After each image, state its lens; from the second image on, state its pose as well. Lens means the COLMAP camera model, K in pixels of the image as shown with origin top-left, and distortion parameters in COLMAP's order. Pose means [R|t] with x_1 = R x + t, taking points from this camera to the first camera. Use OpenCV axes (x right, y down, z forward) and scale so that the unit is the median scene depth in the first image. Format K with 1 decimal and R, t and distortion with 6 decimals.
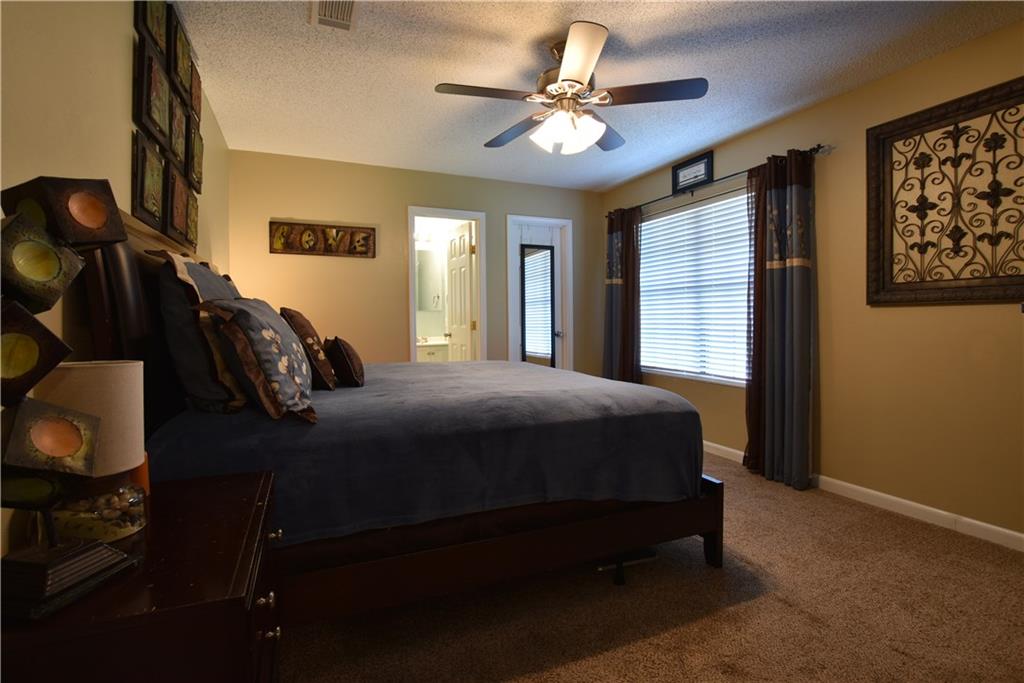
lens RADIAL K [[474.2, 0, 511.8], [0, 474.2, 332.2], [0, 0, 1]] dist [-0.030890, 0.005021]
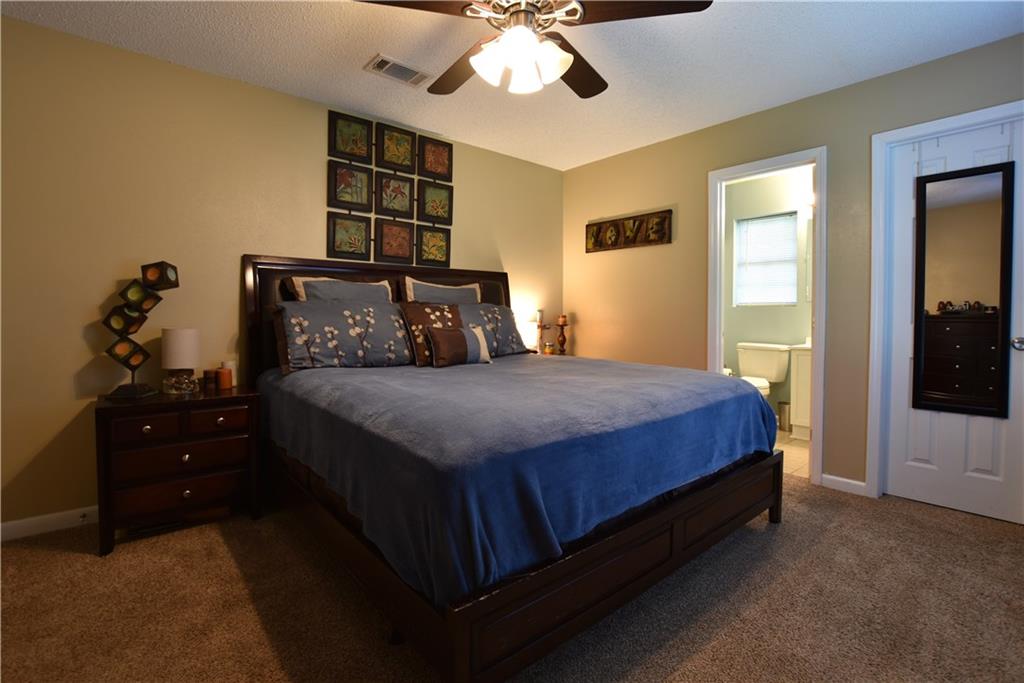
lens RADIAL K [[474.2, 0, 509.7], [0, 474.2, 332.1], [0, 0, 1]] dist [-0.030890, 0.005021]
pose [[0.281251, 0.041208, -0.958749, 0.497776], [-0.028954, 0.998987, 0.034443, -0.012557], [0.959197, 0.018072, 0.282160, 0.479970]]
